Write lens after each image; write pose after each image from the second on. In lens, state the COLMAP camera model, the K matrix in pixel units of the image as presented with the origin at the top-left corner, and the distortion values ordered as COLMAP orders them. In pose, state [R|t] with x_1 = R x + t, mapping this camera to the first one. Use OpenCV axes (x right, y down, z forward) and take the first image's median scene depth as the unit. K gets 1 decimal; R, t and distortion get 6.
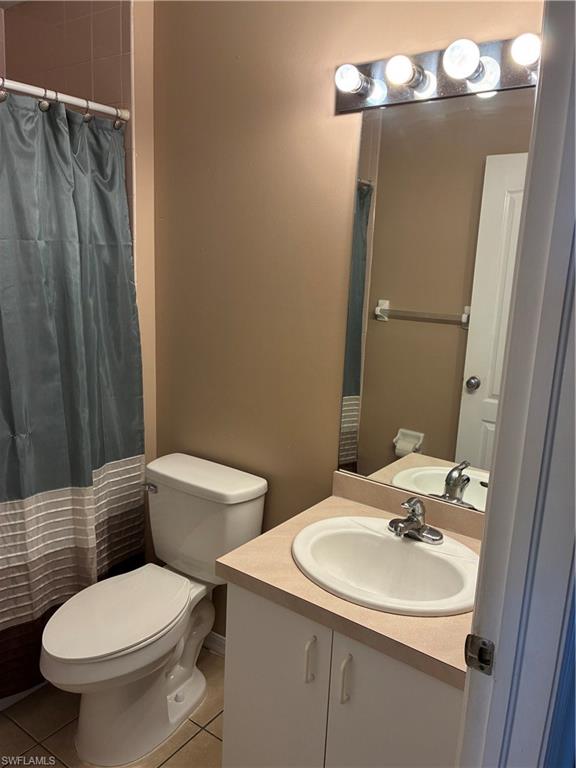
lens RADIAL K [[582.0, 0, 283.1], [0, 582.0, 384.2], [0, 0, 1]] dist [0.050359, -0.064644]
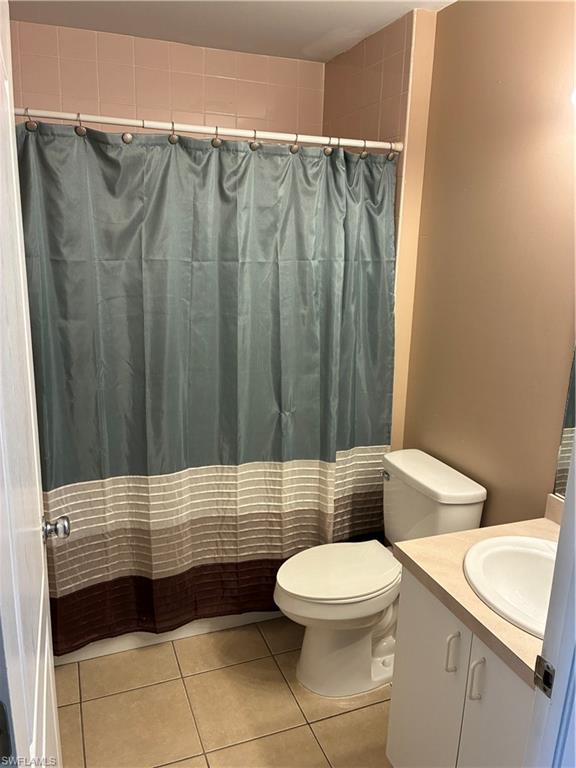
lens RADIAL K [[582.0, 0, 283.0], [0, 582.0, 383.1], [0, 0, 1]] dist [0.050359, -0.064644]
pose [[0.833210, 0.108487, -0.542210, 0.218771], [-0.104733, 0.993778, 0.037896, -0.023810], [0.542948, 0.025212, 0.839388, -0.068262]]
